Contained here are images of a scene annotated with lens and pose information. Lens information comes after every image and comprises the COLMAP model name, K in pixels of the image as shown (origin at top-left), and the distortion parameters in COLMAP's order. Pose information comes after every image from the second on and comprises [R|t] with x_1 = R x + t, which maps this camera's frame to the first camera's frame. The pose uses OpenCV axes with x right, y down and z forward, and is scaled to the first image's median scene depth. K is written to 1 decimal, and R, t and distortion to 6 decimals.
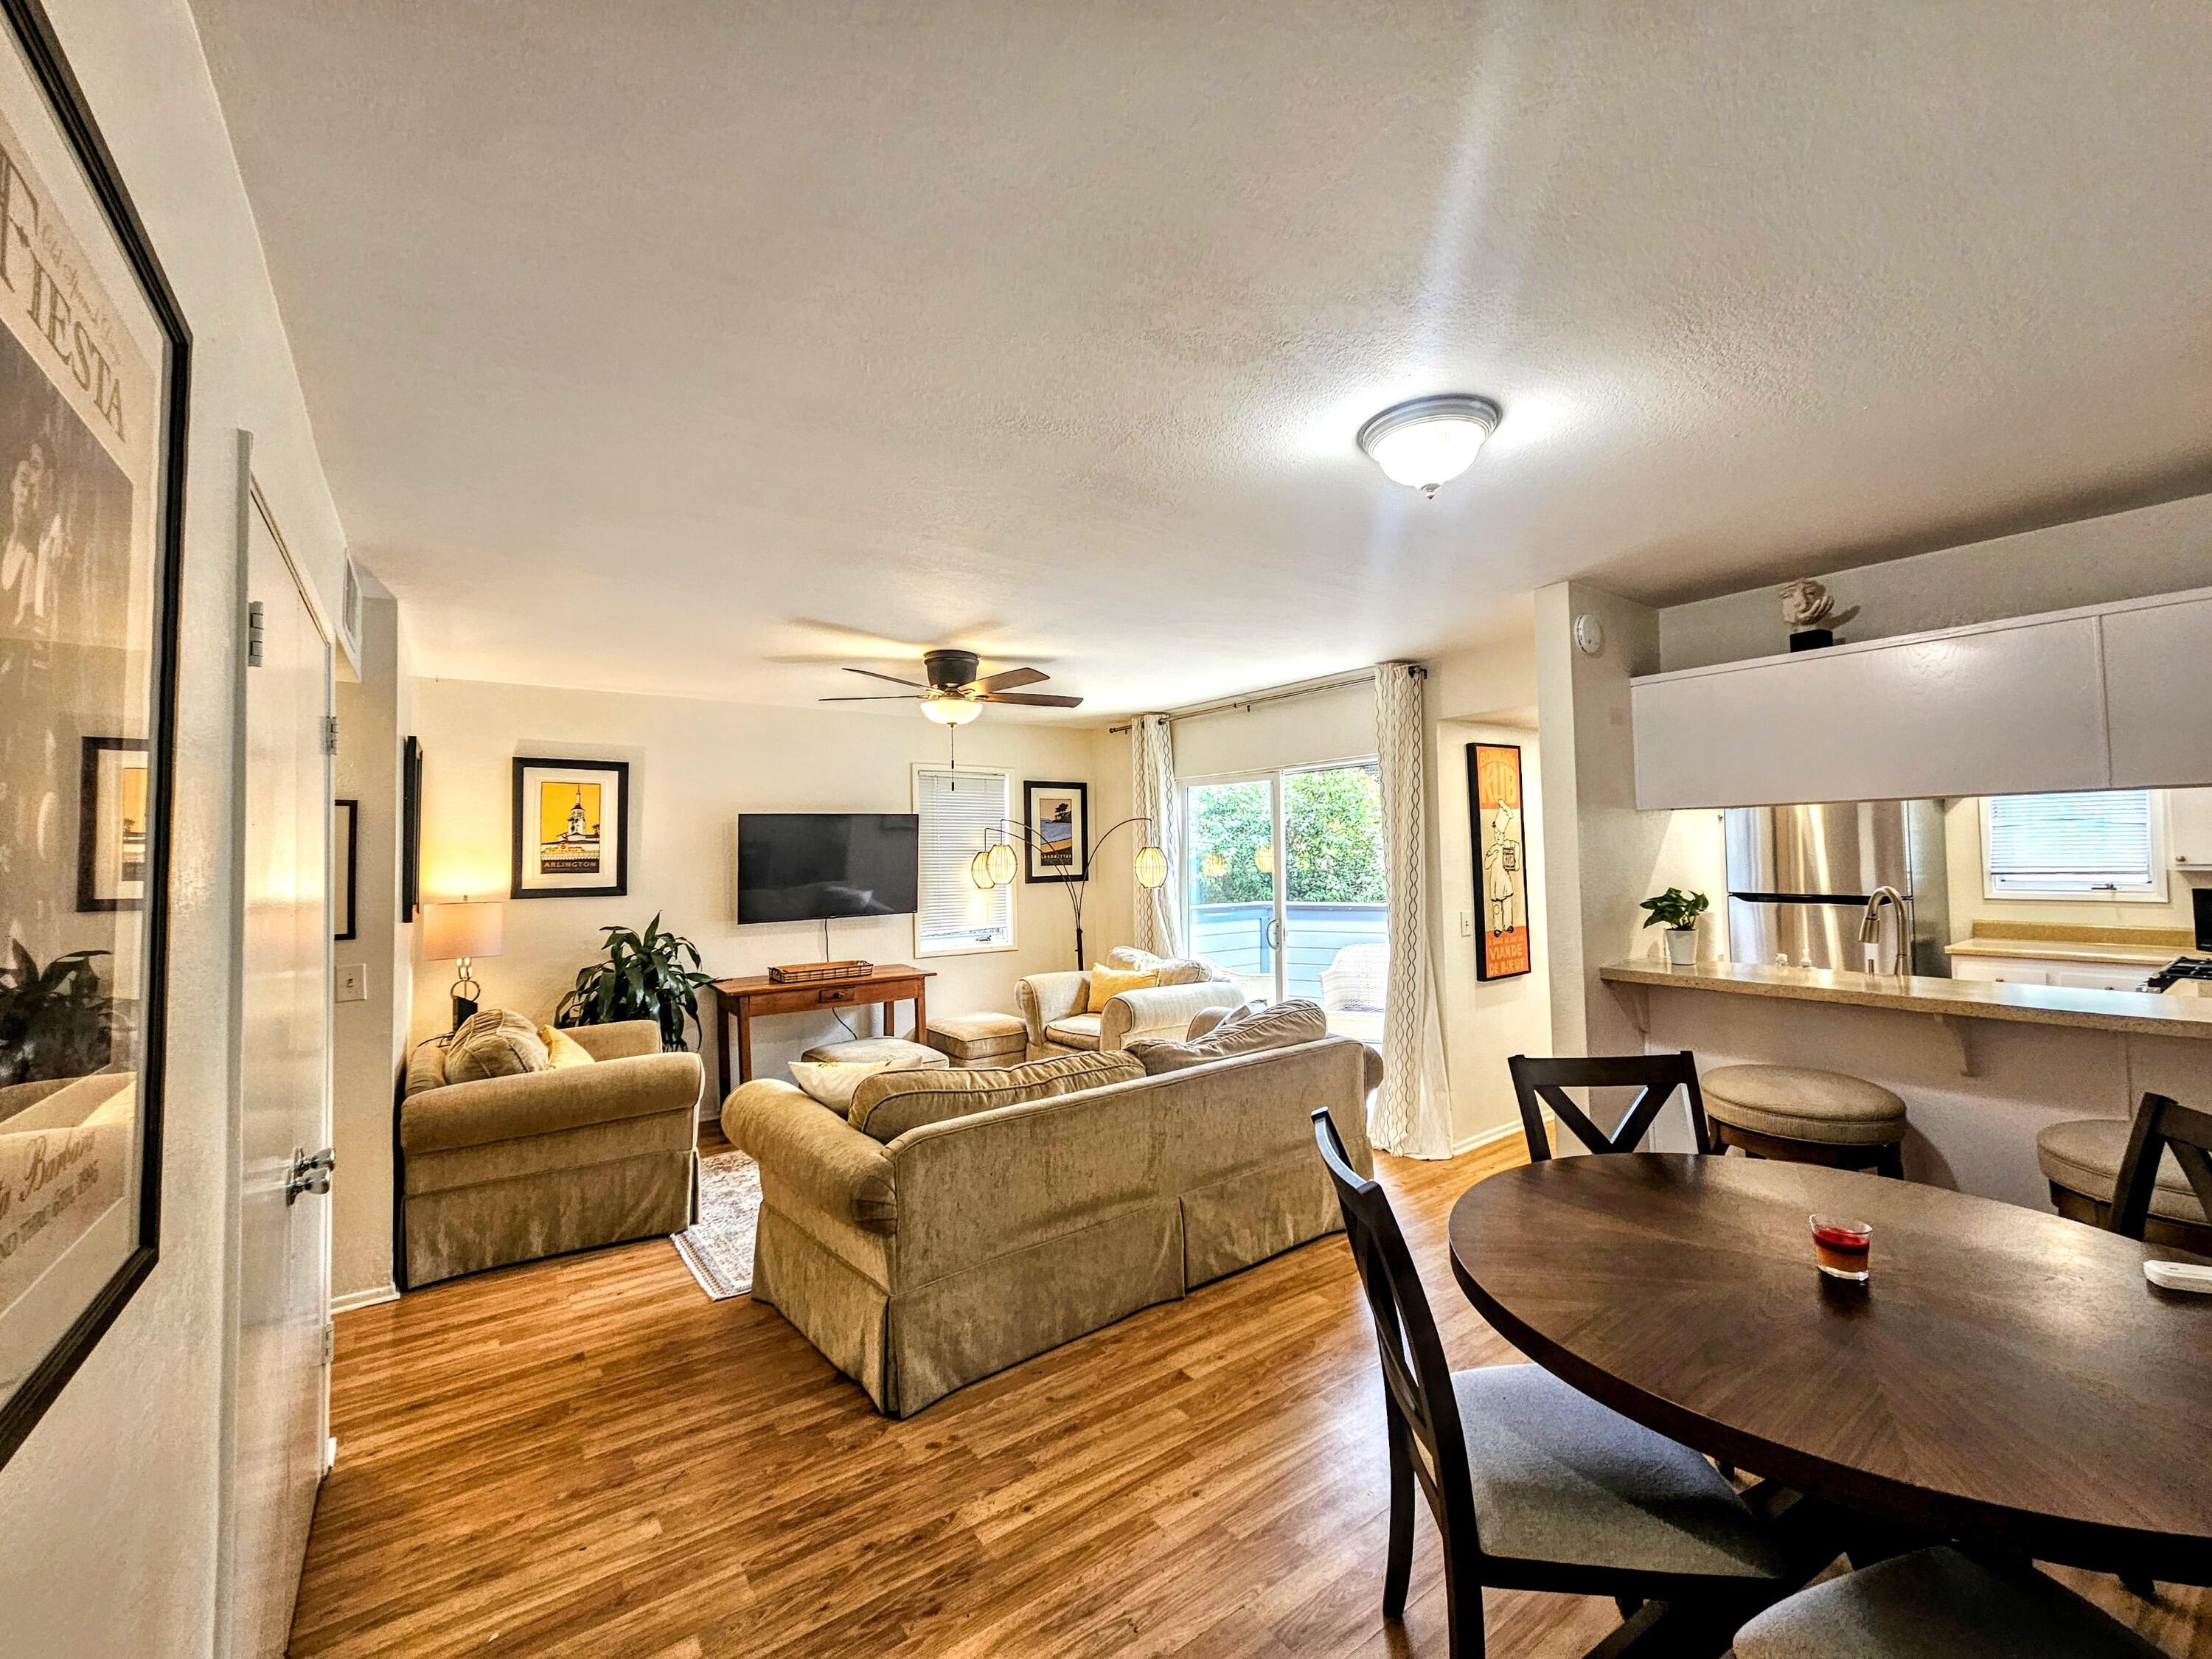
lens RADIAL K [[925.9, 0, 1104.4], [0, 925.9, 816.1], [0, 0, 1]] dist [0.029883, 0.000074]
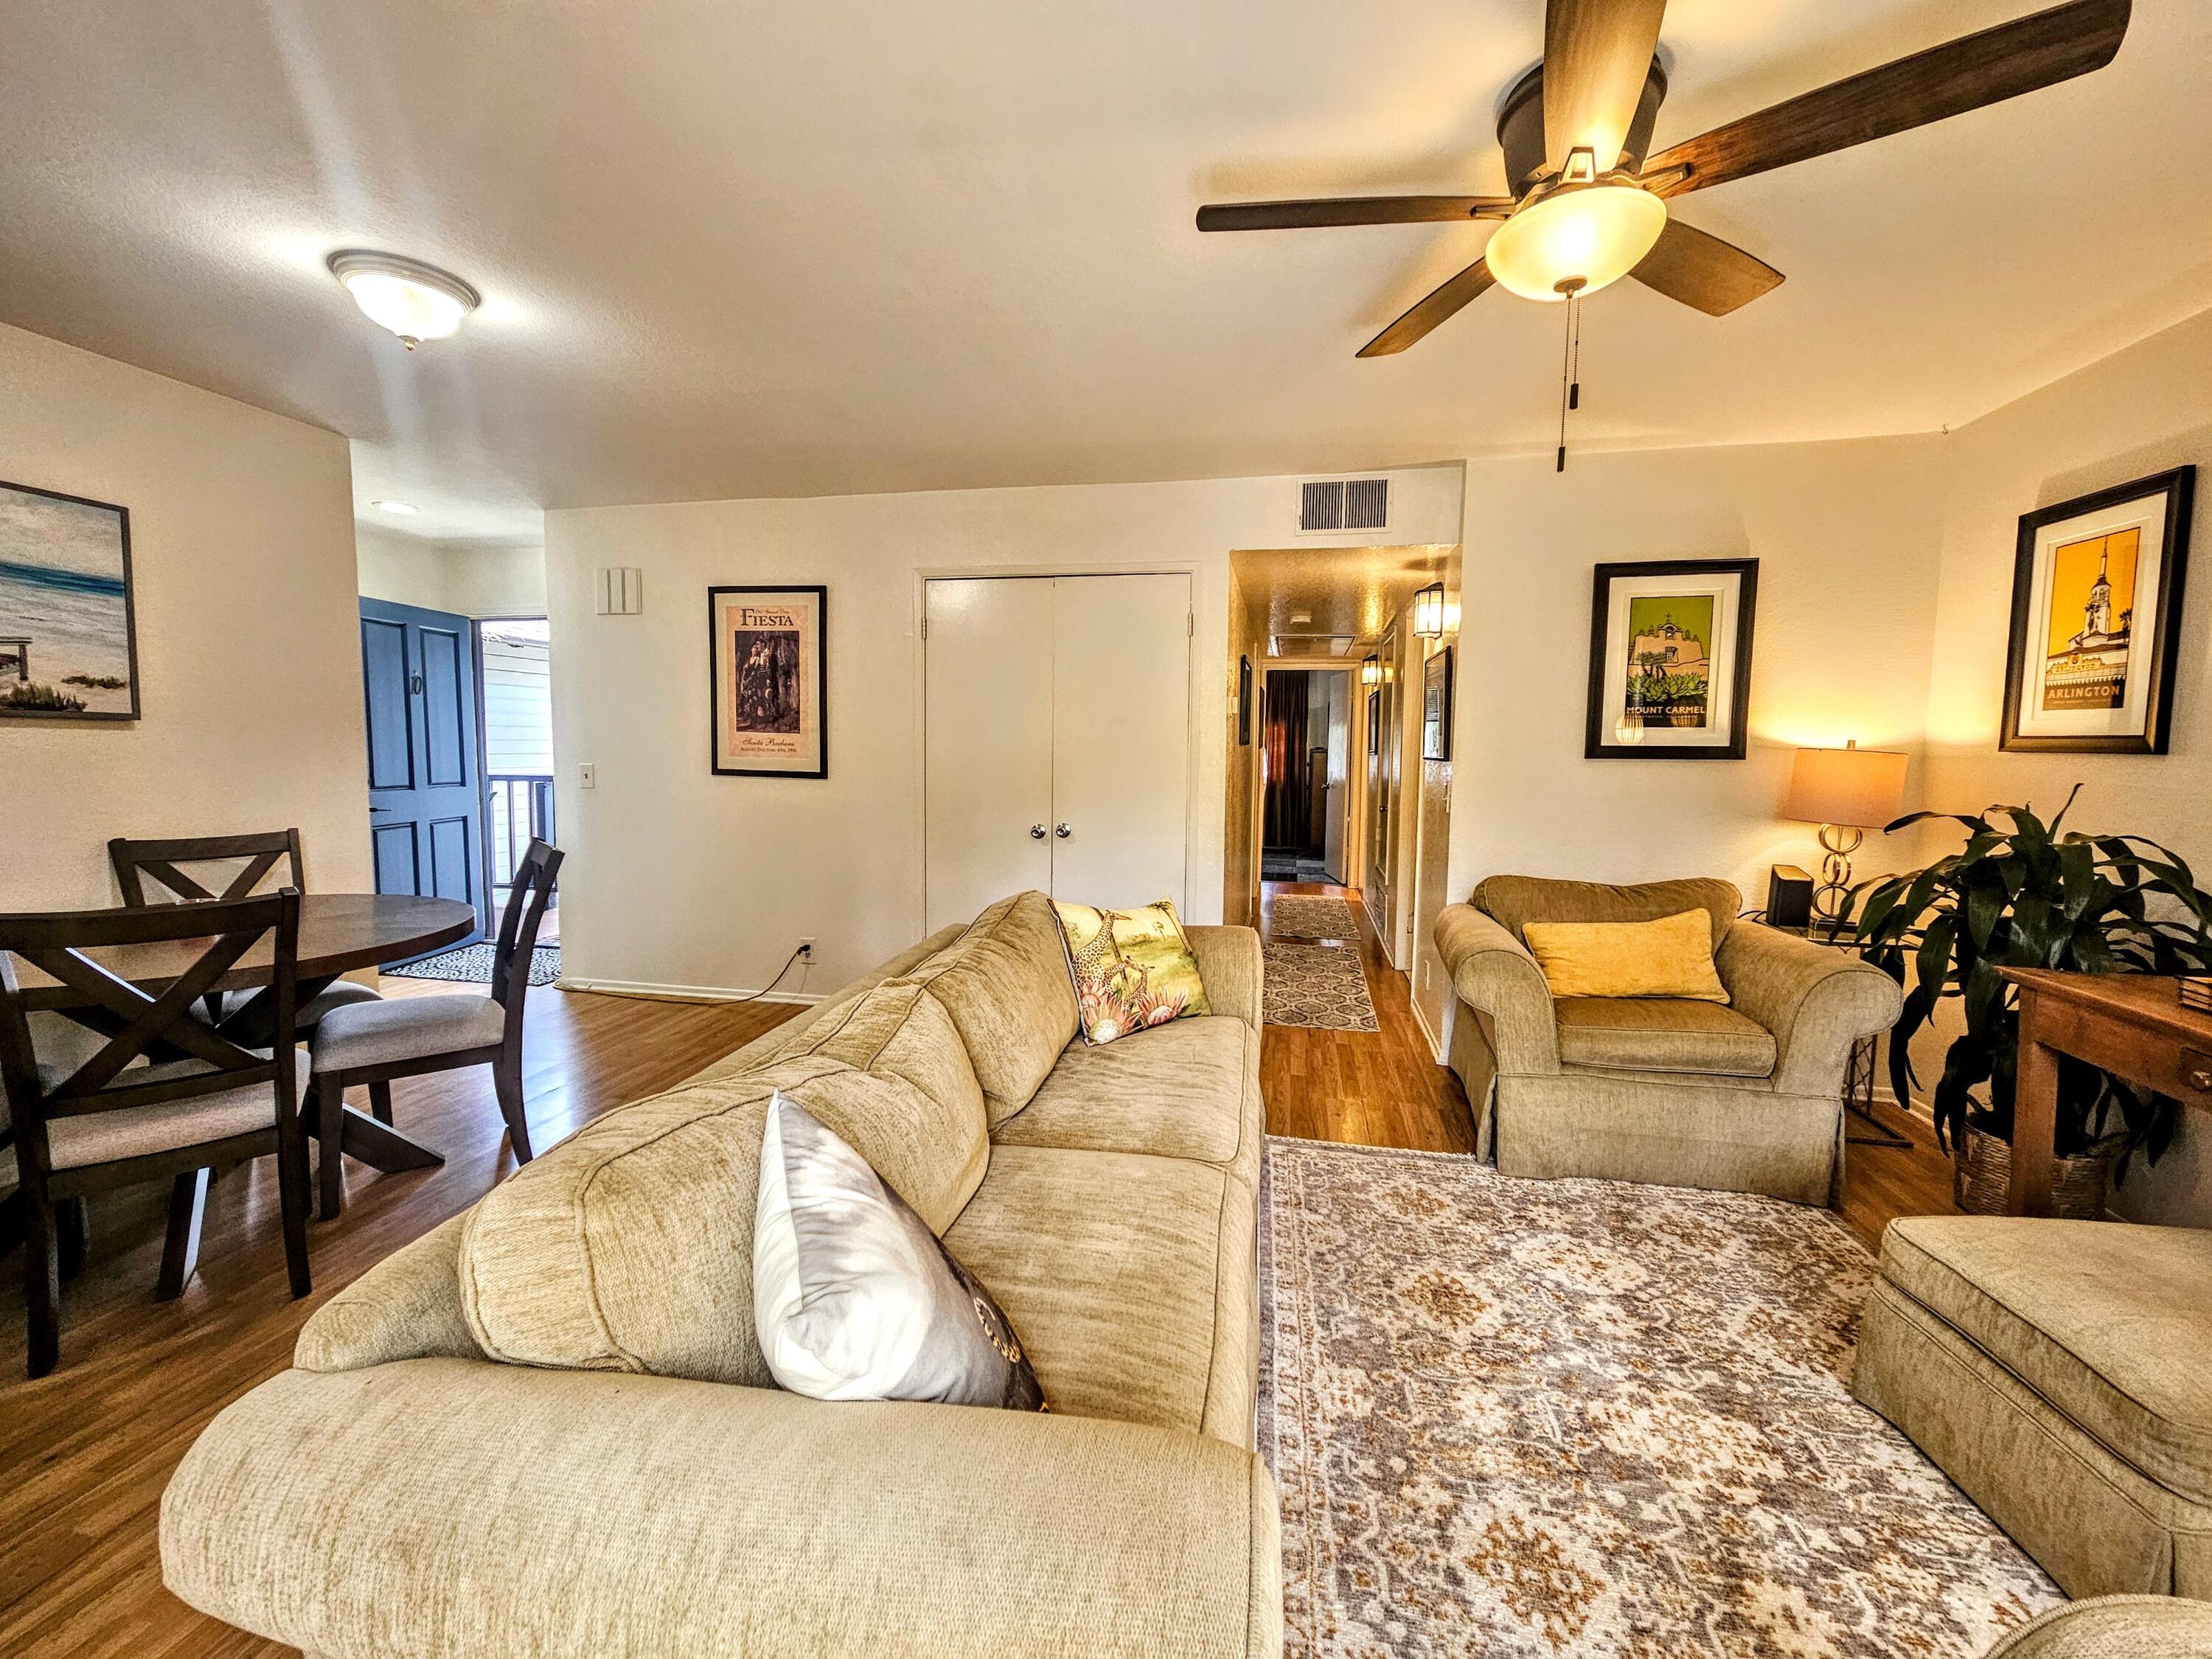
lens RADIAL K [[925.9, 0, 1104.4], [0, 925.9, 816.1], [0, 0, 1]] dist [0.029883, 0.000074]
pose [[-0.738283, 0.066114, -0.671243, 0.222493], [0.032821, 0.997527, 0.062153, 0.071794], [0.673692, 0.023856, -0.738627, 1.052240]]
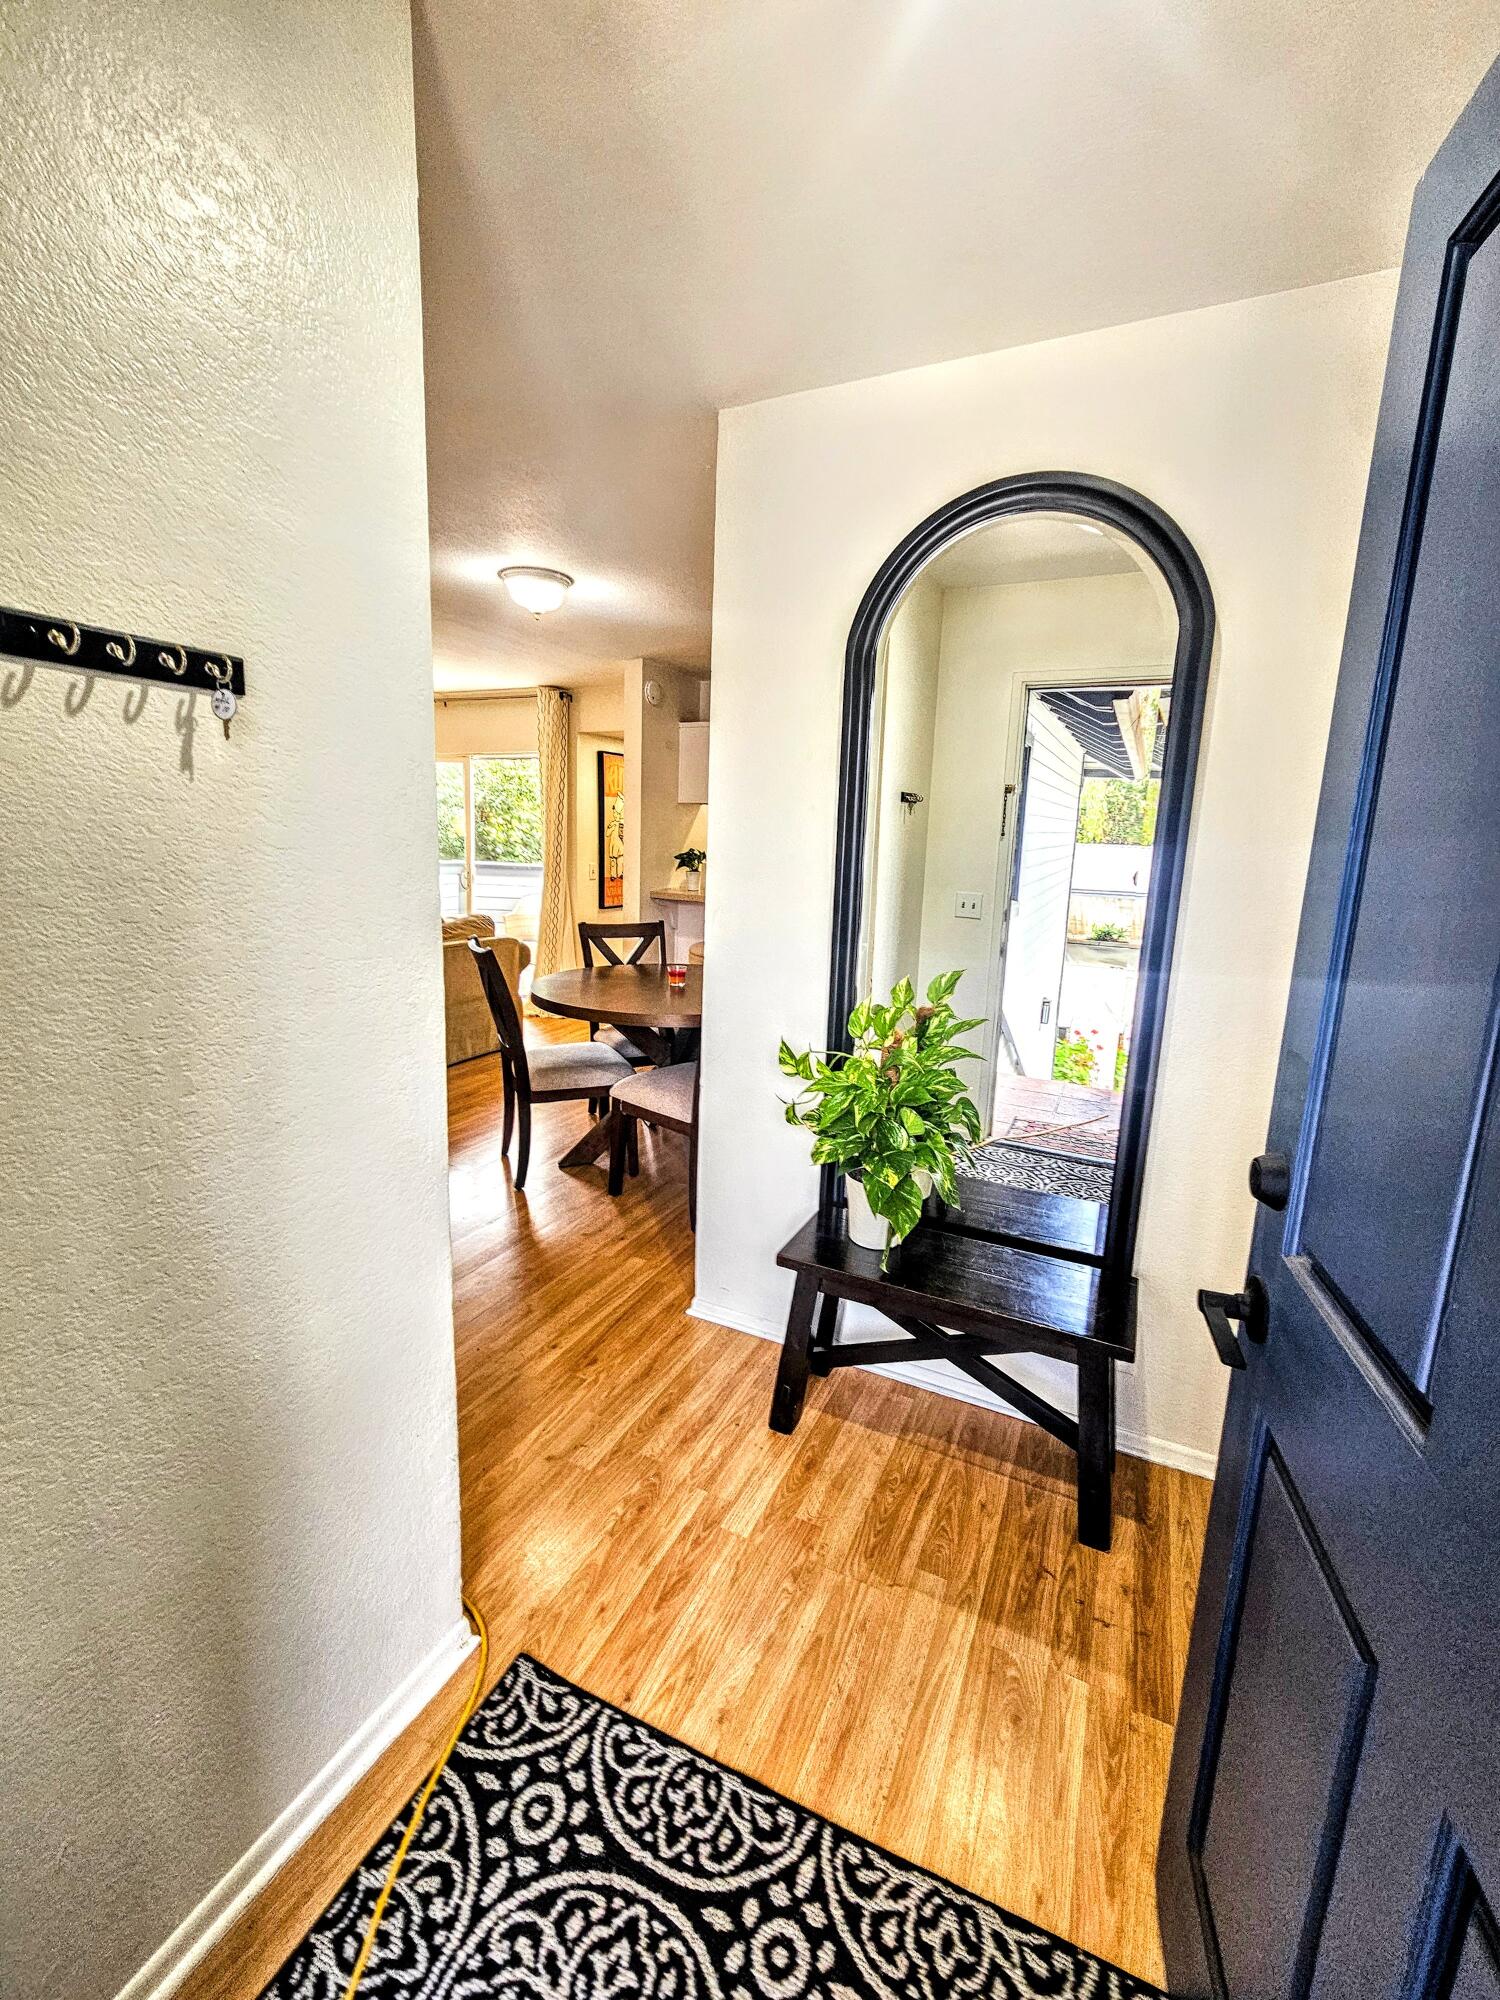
lens RADIAL K [[837.2, 0, 751.1], [0, 837.2, 993.1], [0, 0, 1]] dist [0.029883, 0.000074]
pose [[0.883186, -0.031409, 0.467970, -0.038370], [-0.074259, 0.975806, 0.205640, 0.006125], [-0.463107, -0.216369, 0.859486, -0.360470]]
